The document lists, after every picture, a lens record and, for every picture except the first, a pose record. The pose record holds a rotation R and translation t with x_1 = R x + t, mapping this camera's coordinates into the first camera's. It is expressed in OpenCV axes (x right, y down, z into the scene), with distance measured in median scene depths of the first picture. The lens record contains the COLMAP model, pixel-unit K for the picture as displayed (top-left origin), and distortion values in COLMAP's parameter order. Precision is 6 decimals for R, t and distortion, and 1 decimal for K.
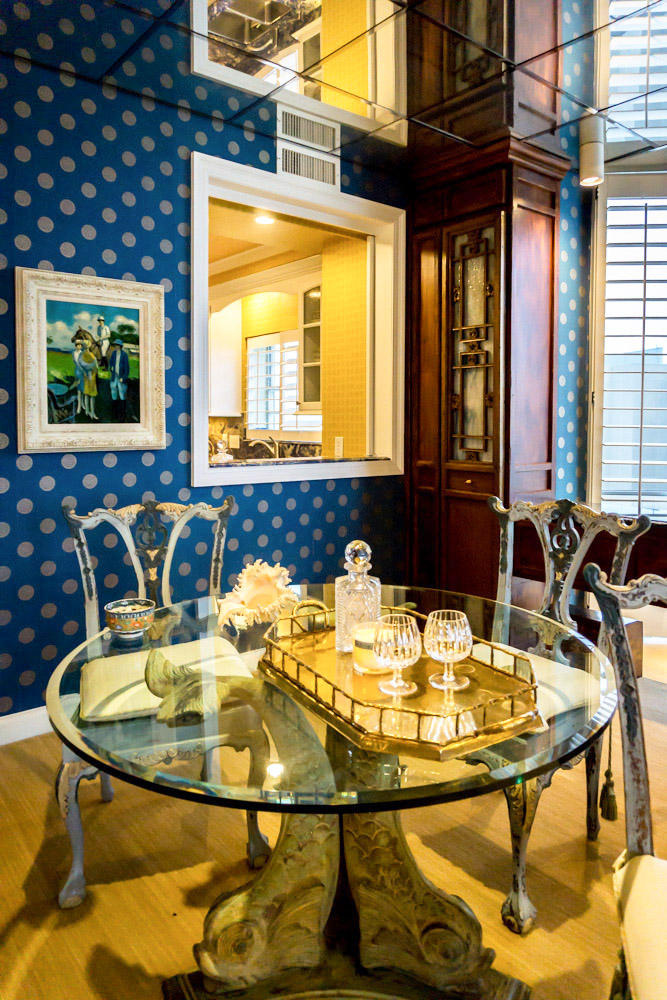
lens RADIAL K [[685.7, 0, 334.0], [0, 685.7, 455.3], [0, 0, 1]] dist [-0.006272, -0.001936]
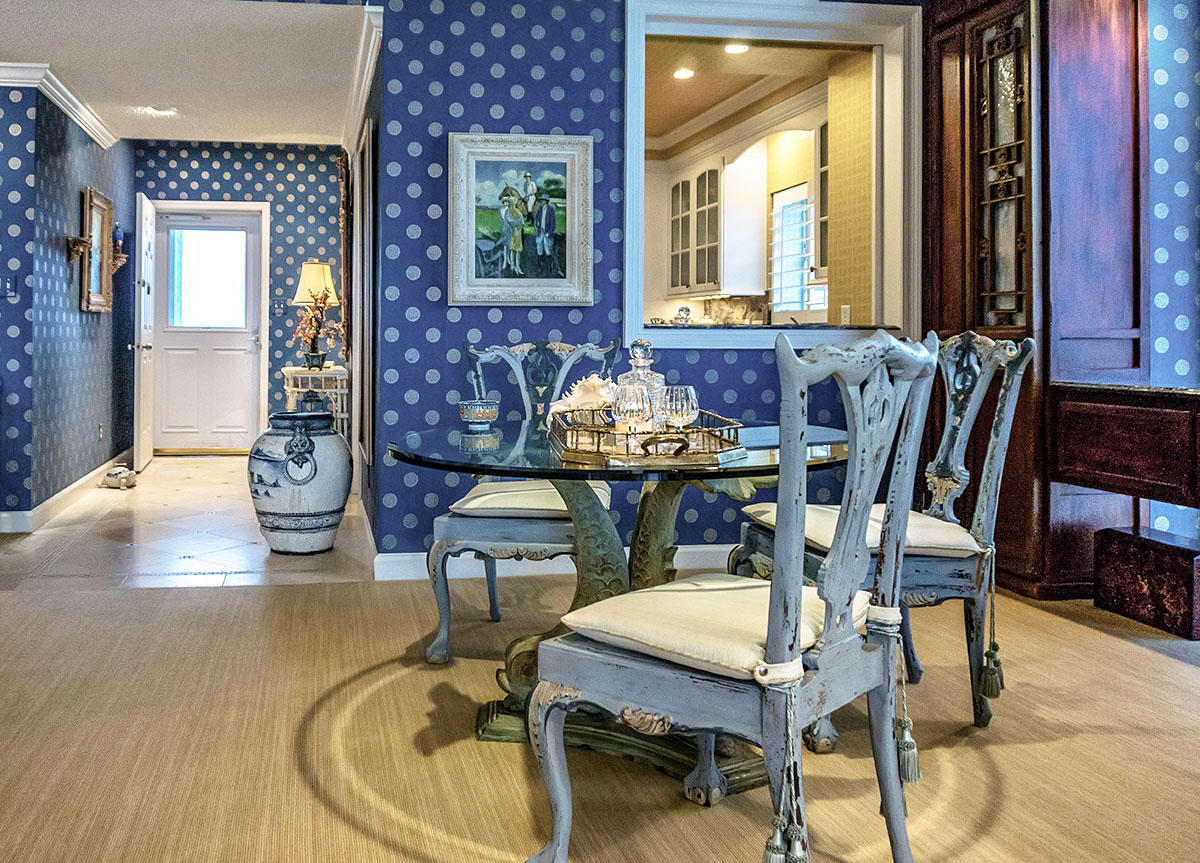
lens RADIAL K [[1491.0, 0, 600.0], [0, 1491.0, 431.5], [0, 0, 1]] dist [0.019702, -0.008235]
pose [[0.852440, -0.006330, -0.522786, 0.879464], [-0.024708, 0.998322, -0.052376, 0.284532], [0.522241, 0.057564, 0.850853, -0.778098]]
